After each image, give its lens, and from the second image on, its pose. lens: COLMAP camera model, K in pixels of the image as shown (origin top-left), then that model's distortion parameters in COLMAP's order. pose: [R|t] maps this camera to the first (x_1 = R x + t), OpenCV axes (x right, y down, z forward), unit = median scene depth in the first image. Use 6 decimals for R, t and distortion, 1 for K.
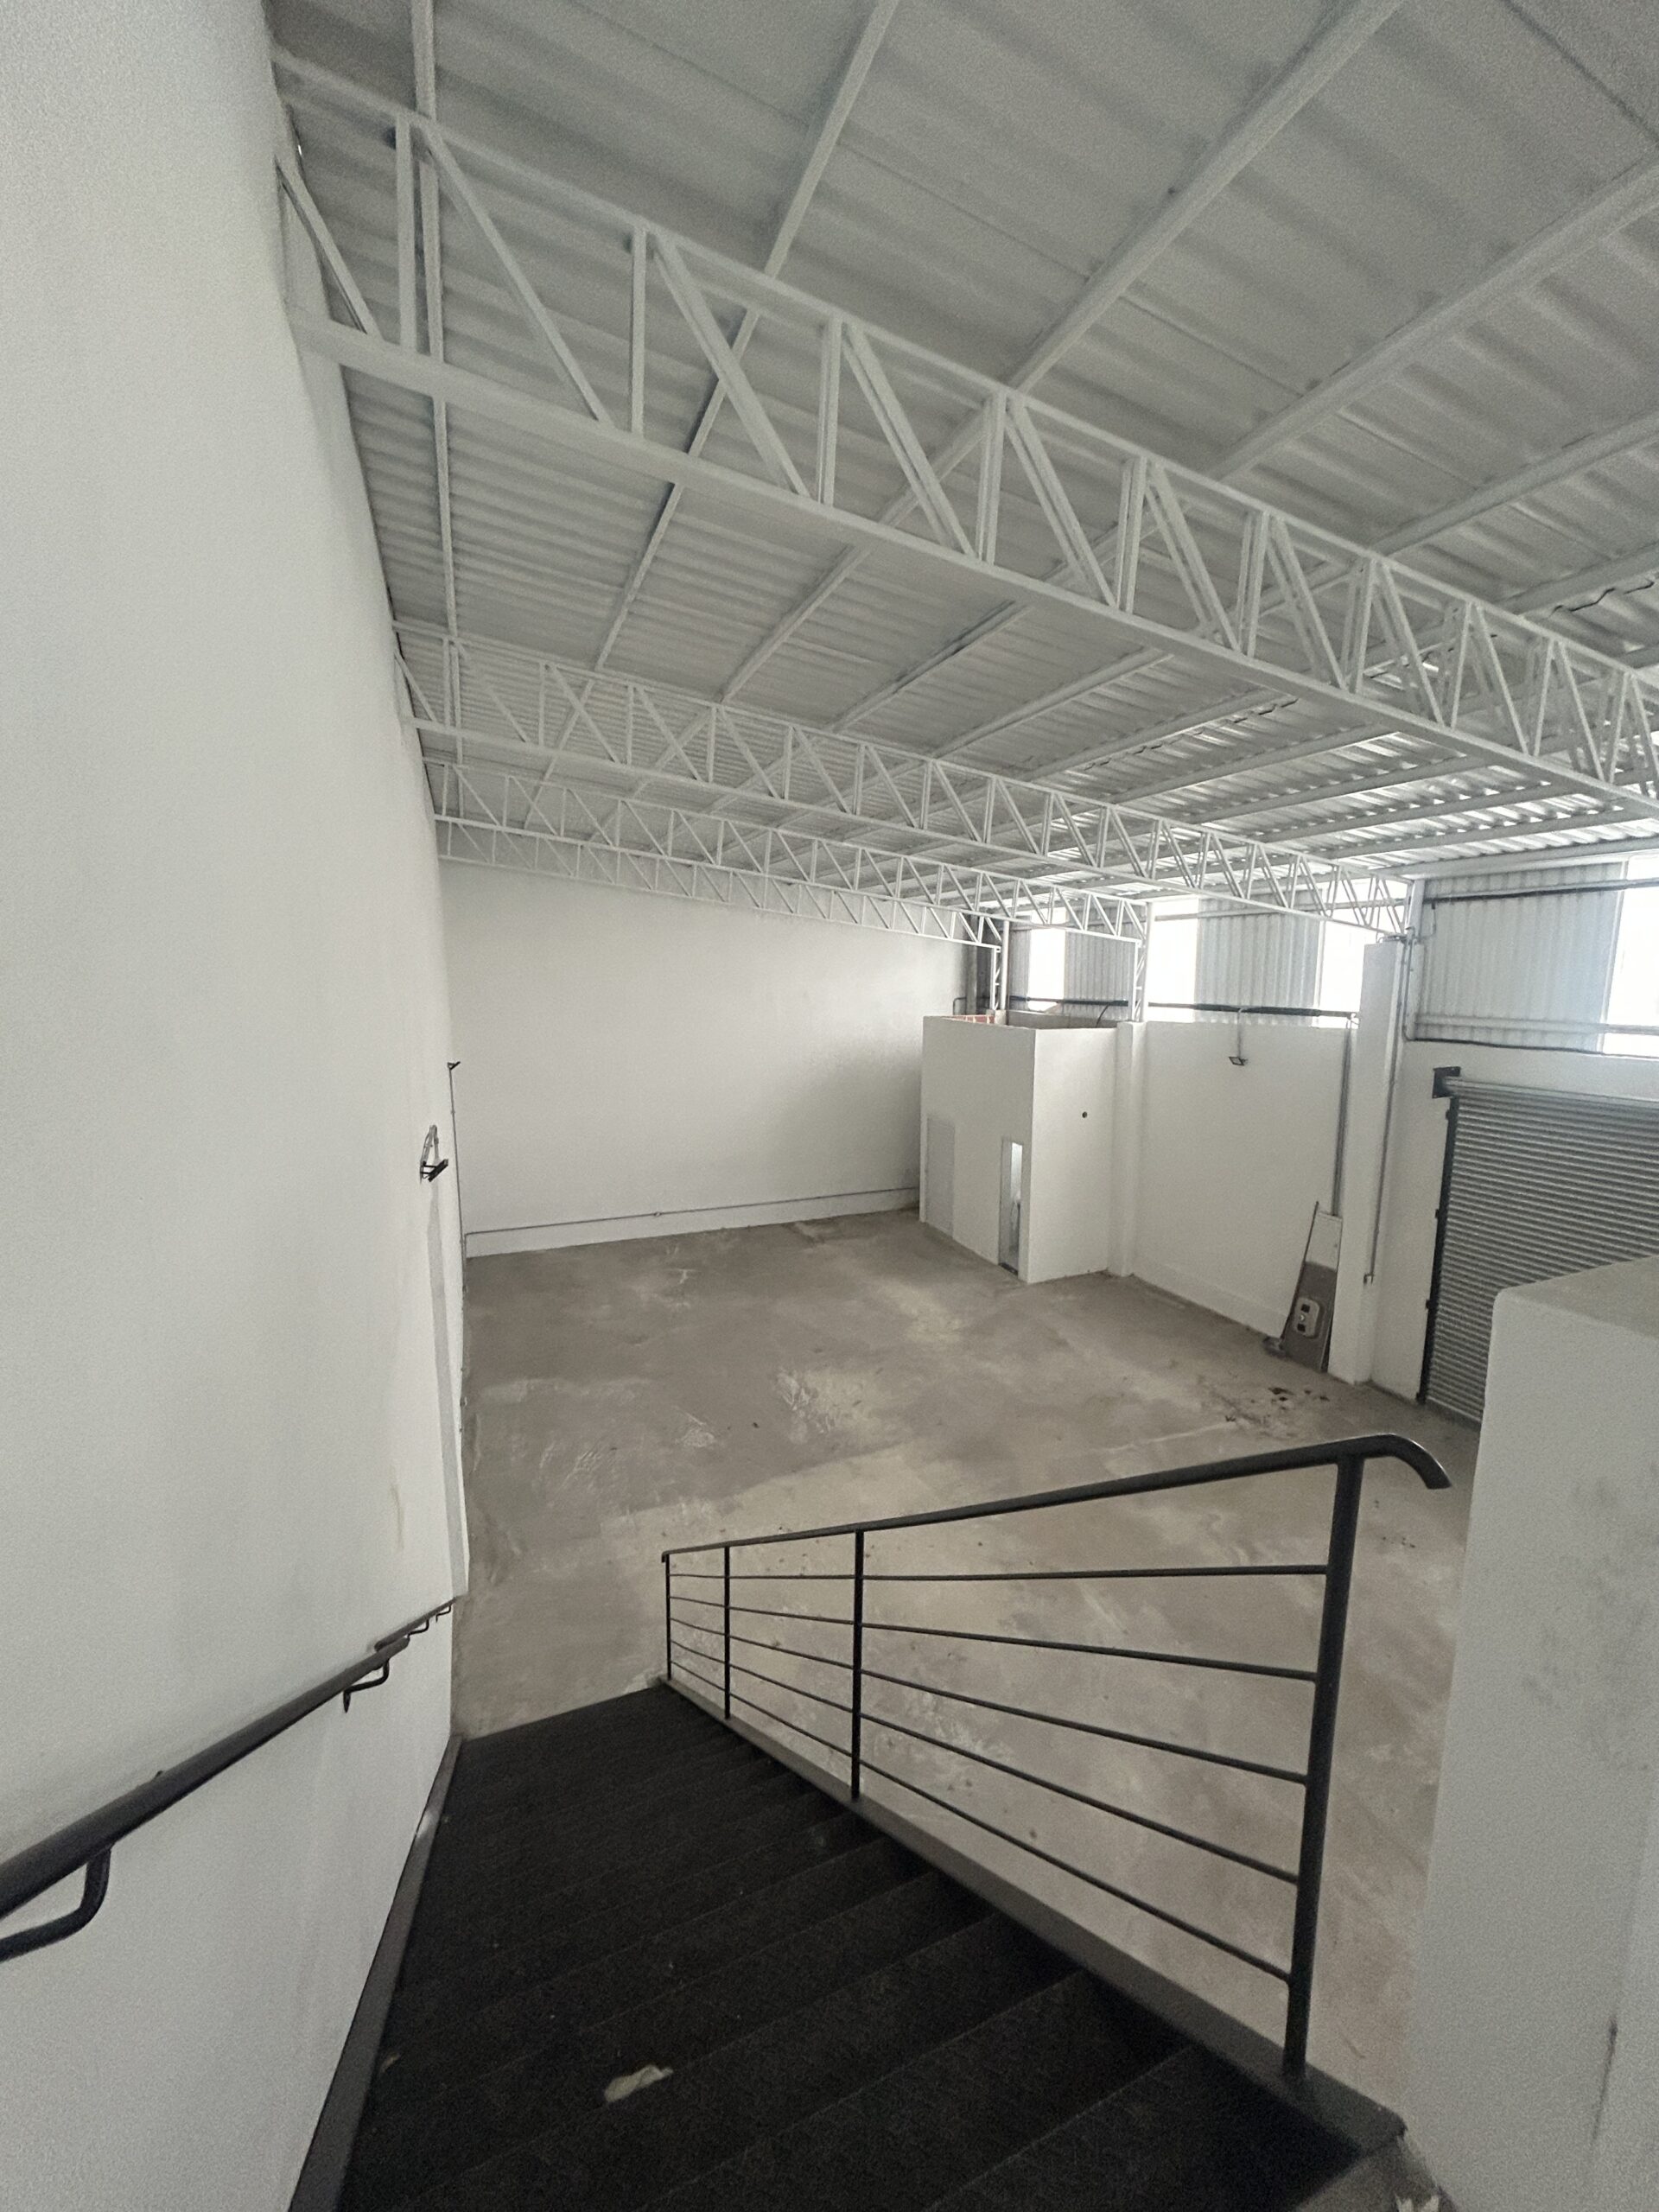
lens RADIAL K [[887.7, 0, 832.0], [0, 887.7, 1100.8], [0, 0, 1]] dist [-0.002379, 0.000080]
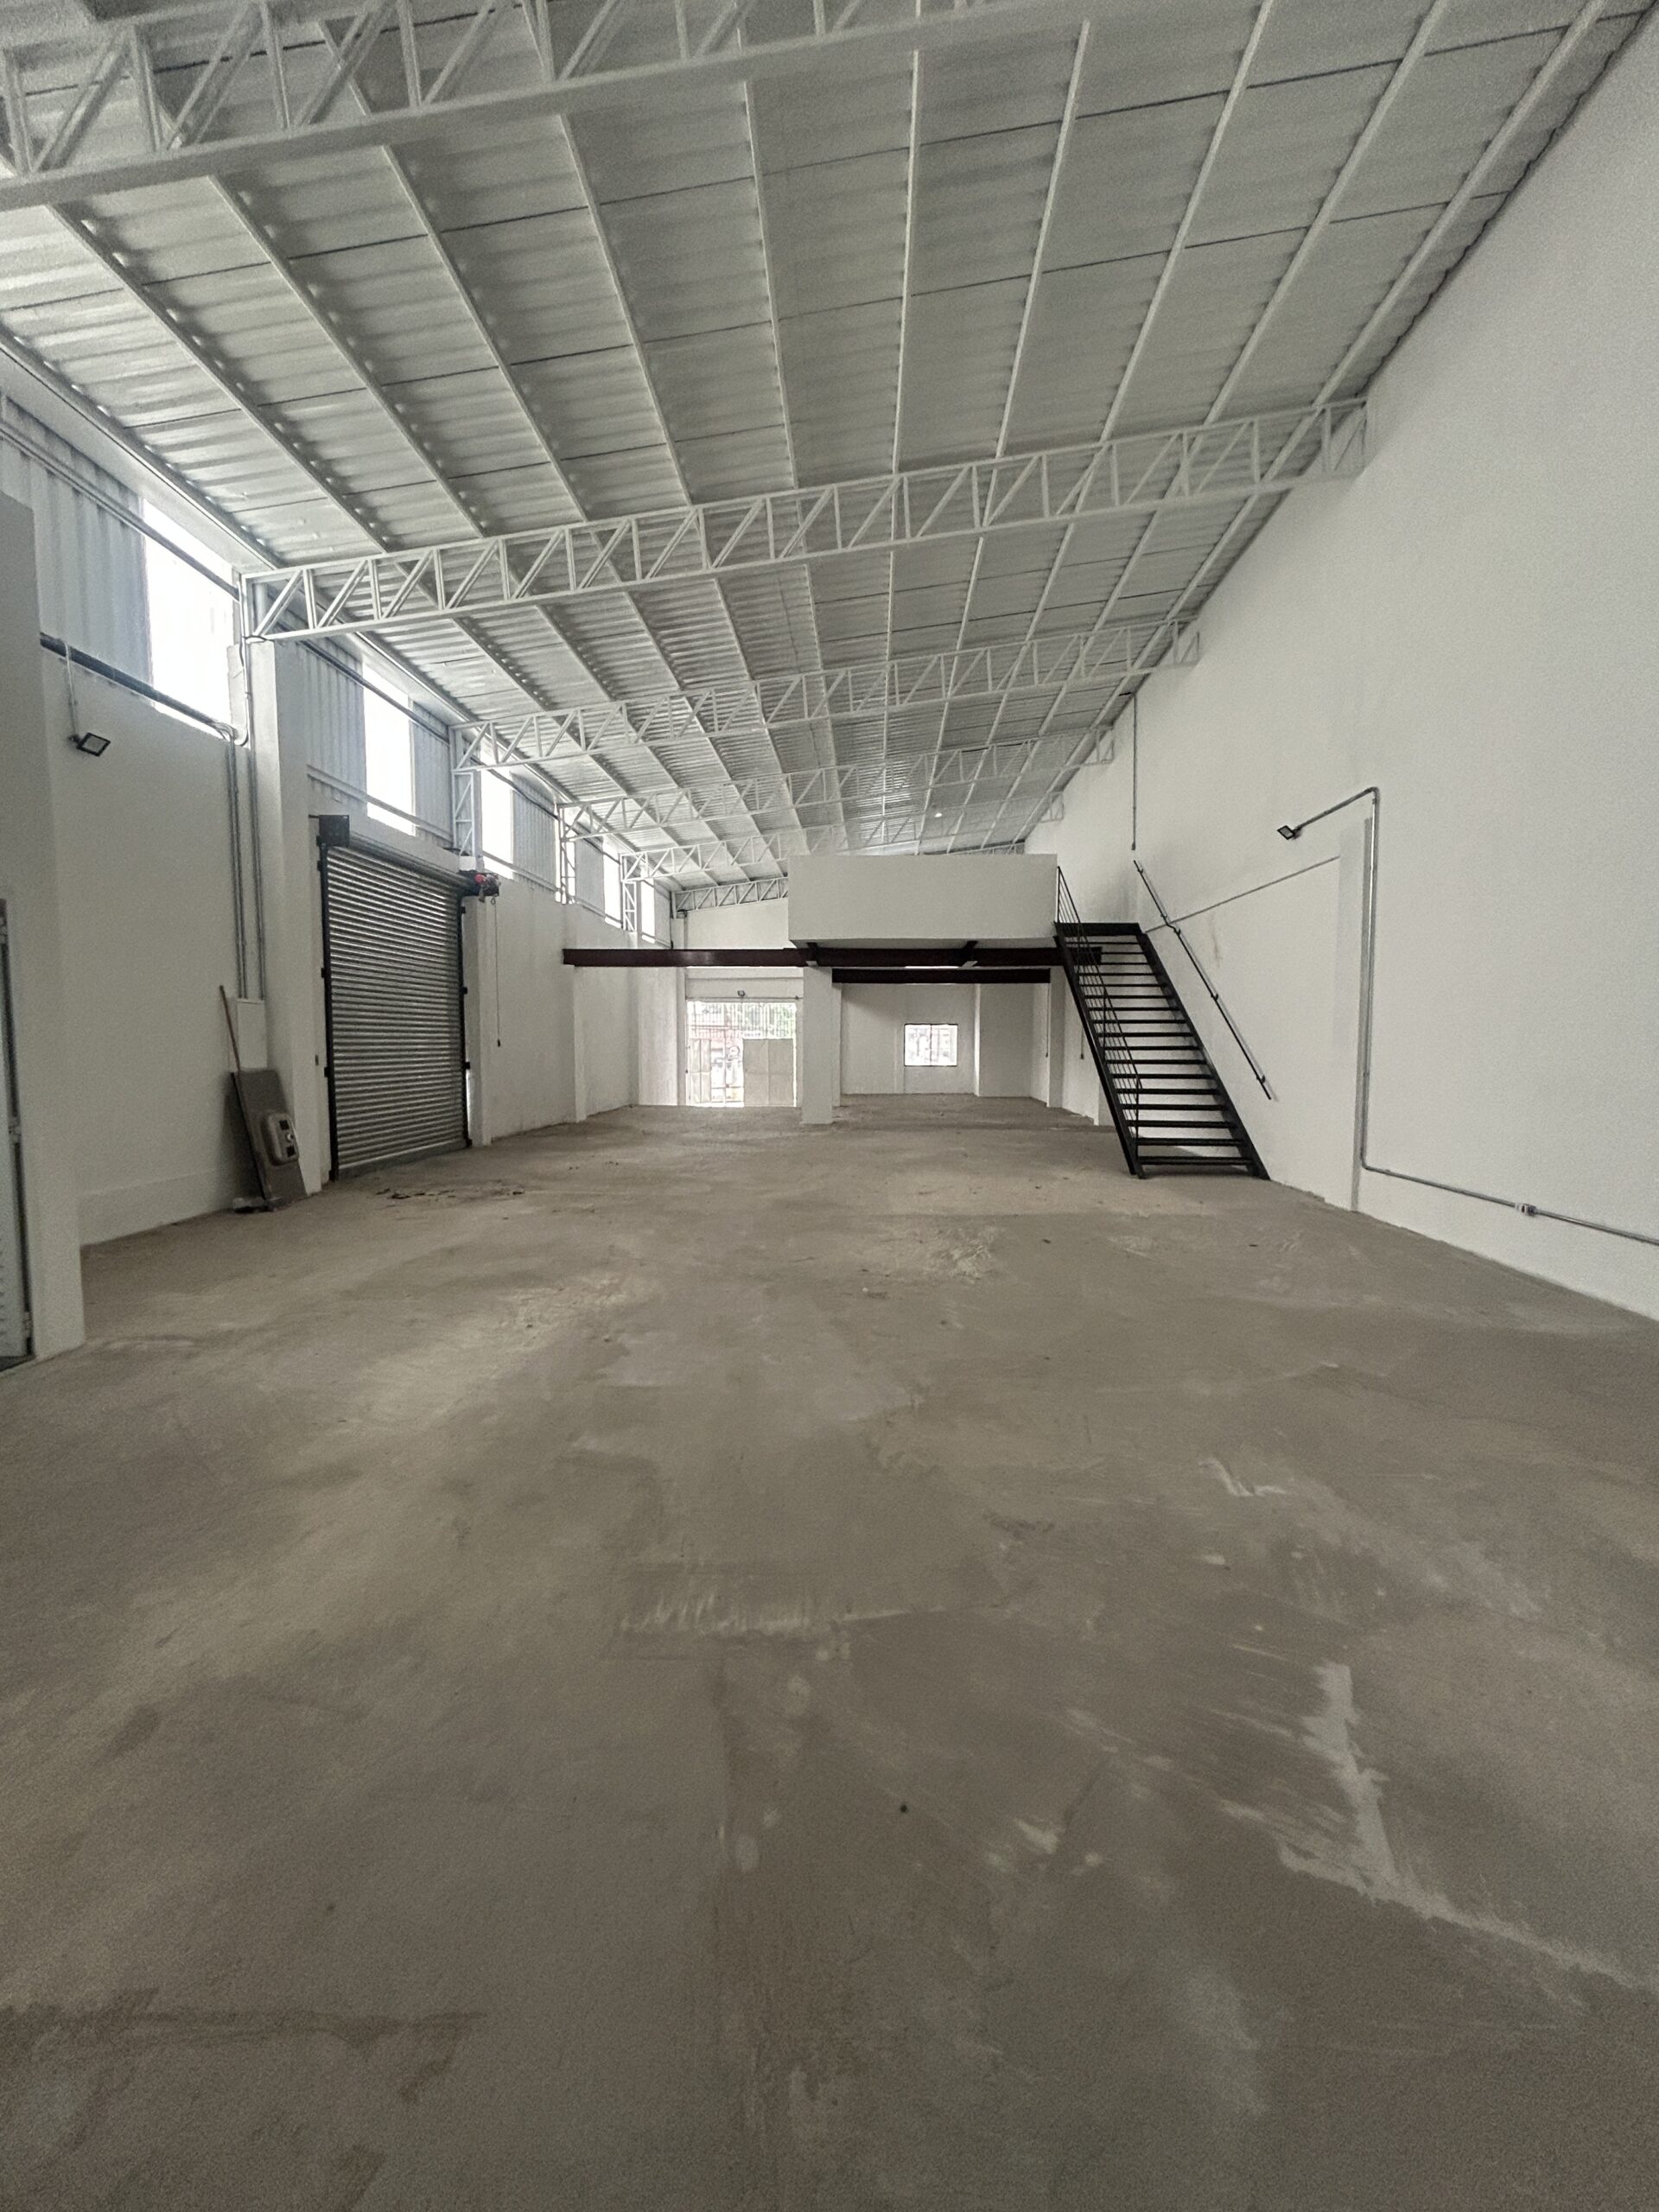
lens RADIAL K [[887.7, 0, 823.7], [0, 887.7, 1108.0], [0, 0, 1]] dist [-0.002379, 0.000080]
pose [[-0.906533, -0.029305, 0.421117, -0.187007], [0.064118, 0.976454, 0.205975, 0.092010], [-0.417238, 0.213725, -0.883309, 1.416897]]
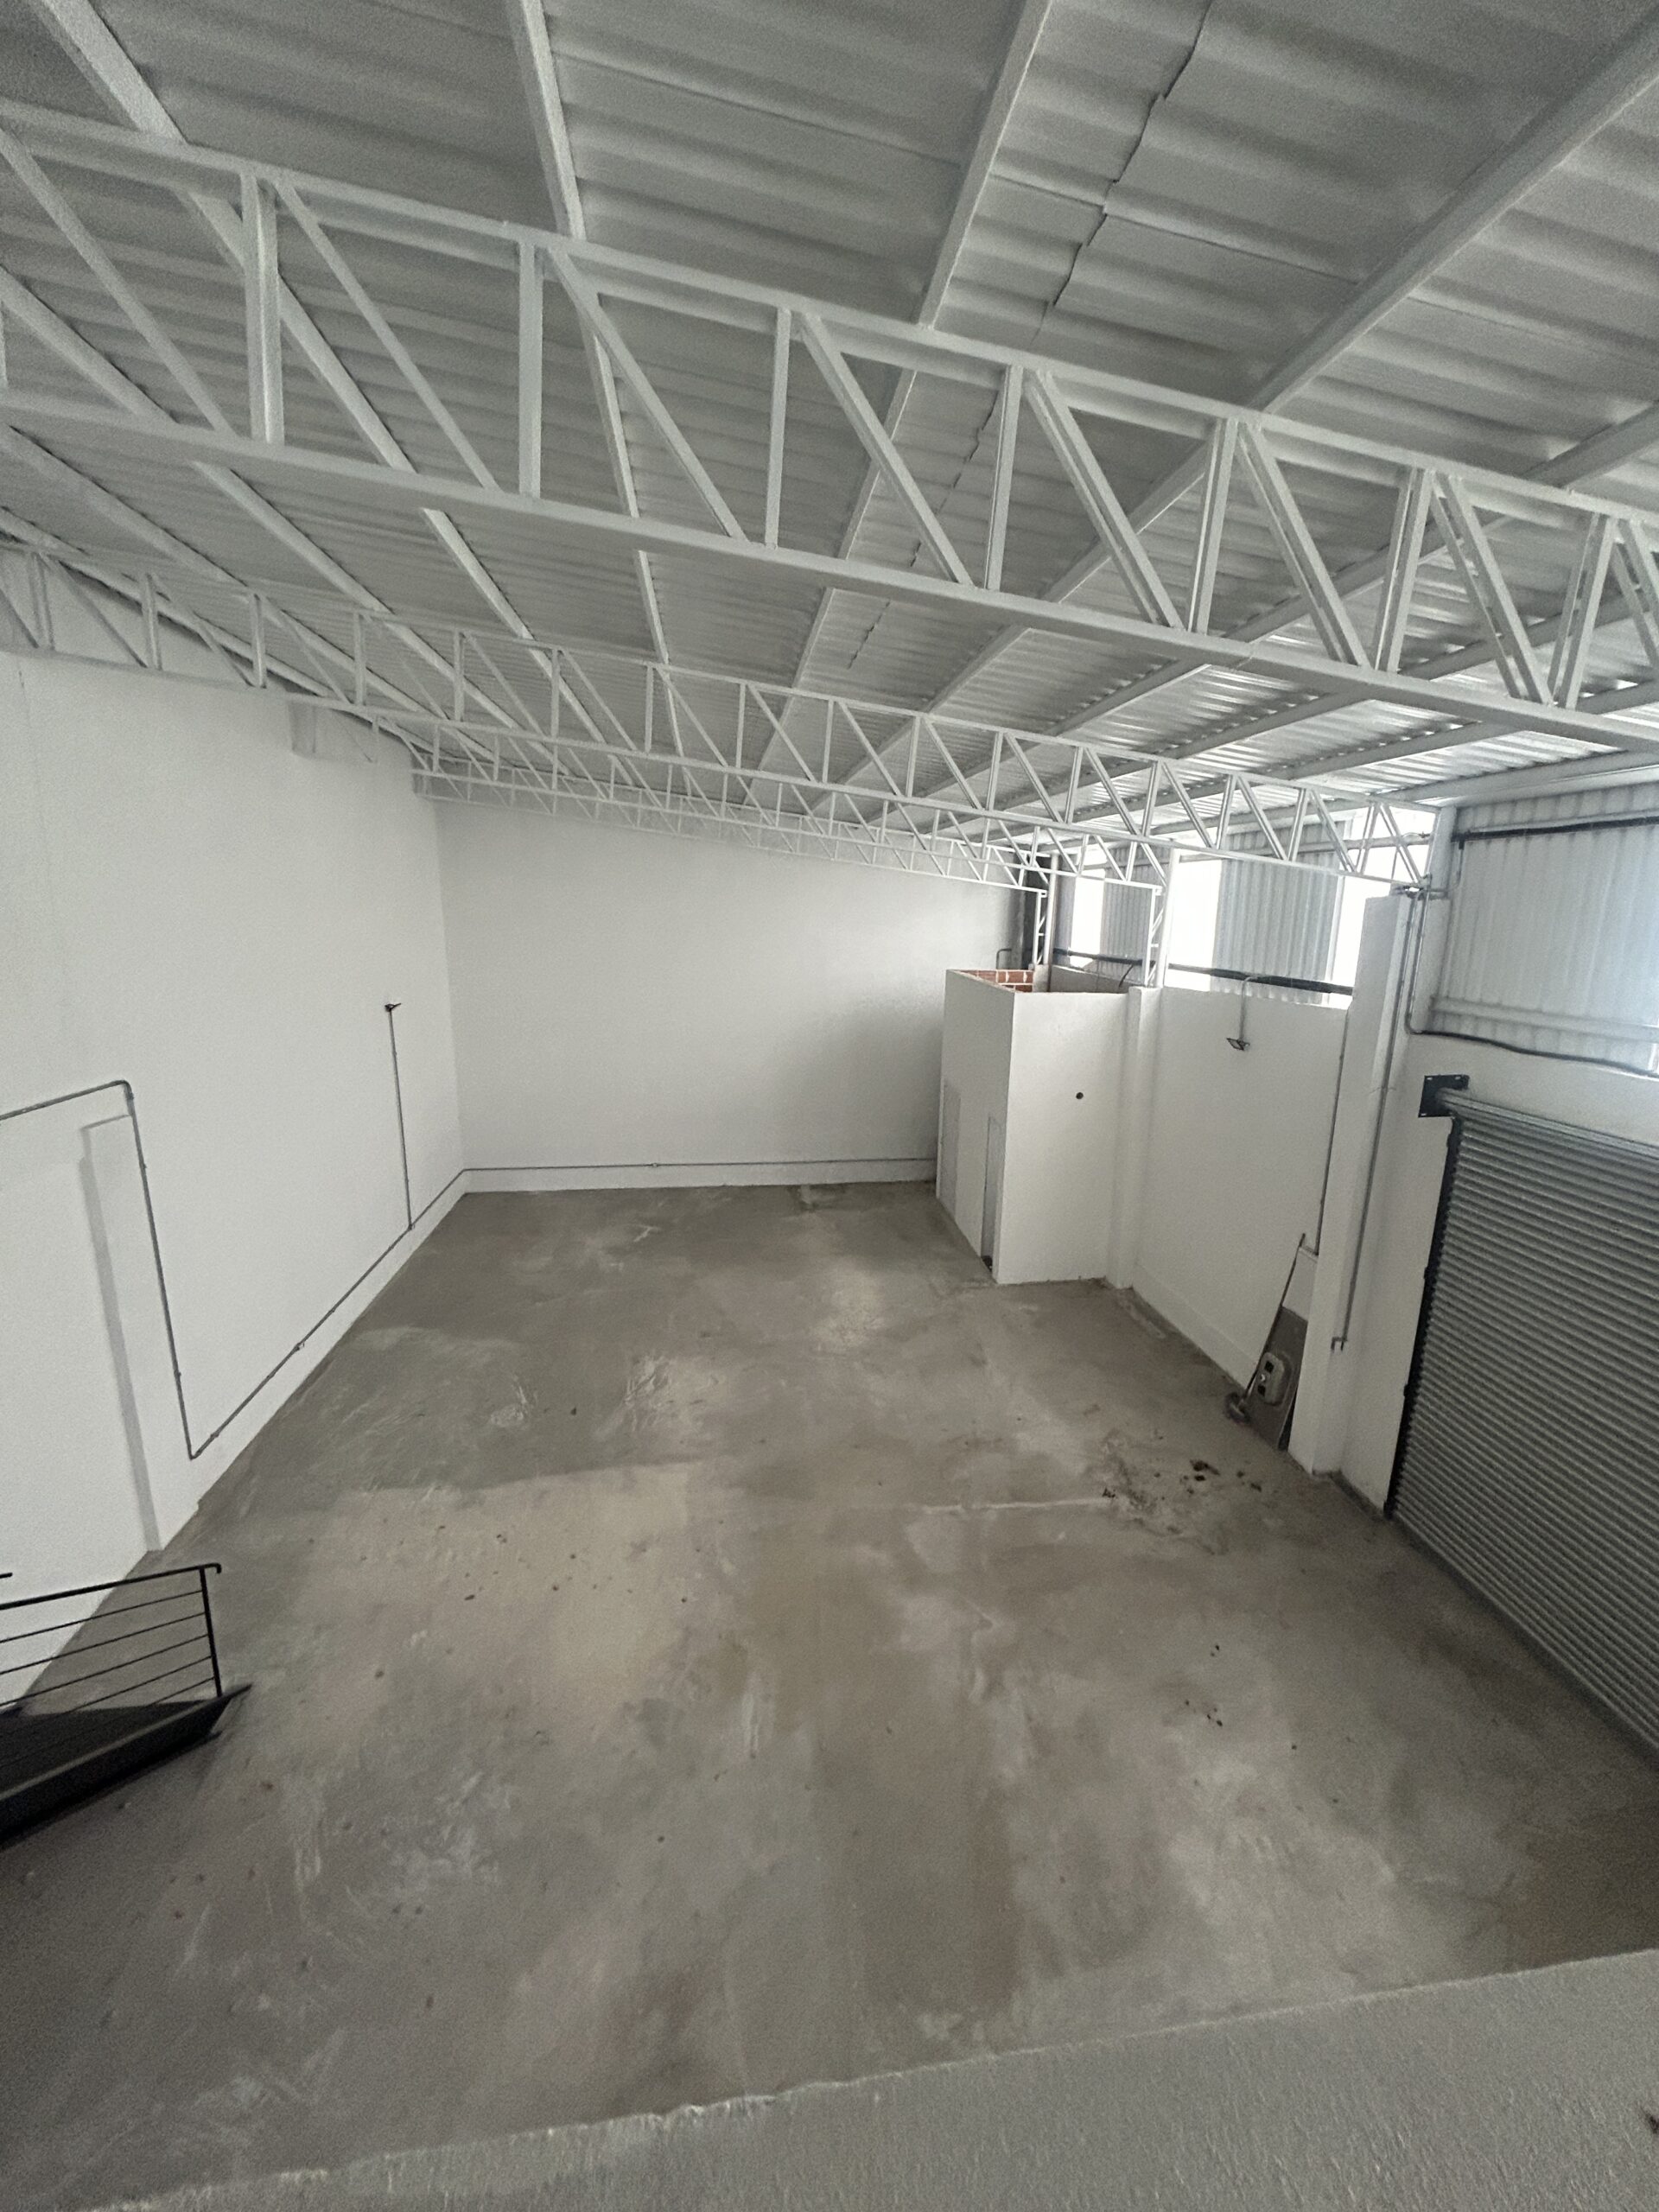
lens RADIAL K [[887.7, 0, 832.1], [0, 887.7, 1102.7], [0, 0, 1]] dist [-0.002379, 0.000080]
pose [[0.967163, 0.068529, -0.244745, 0.324670], [-0.050965, 0.995697, 0.077400, -0.038205], [0.248996, -0.062385, 0.966493, 0.155366]]
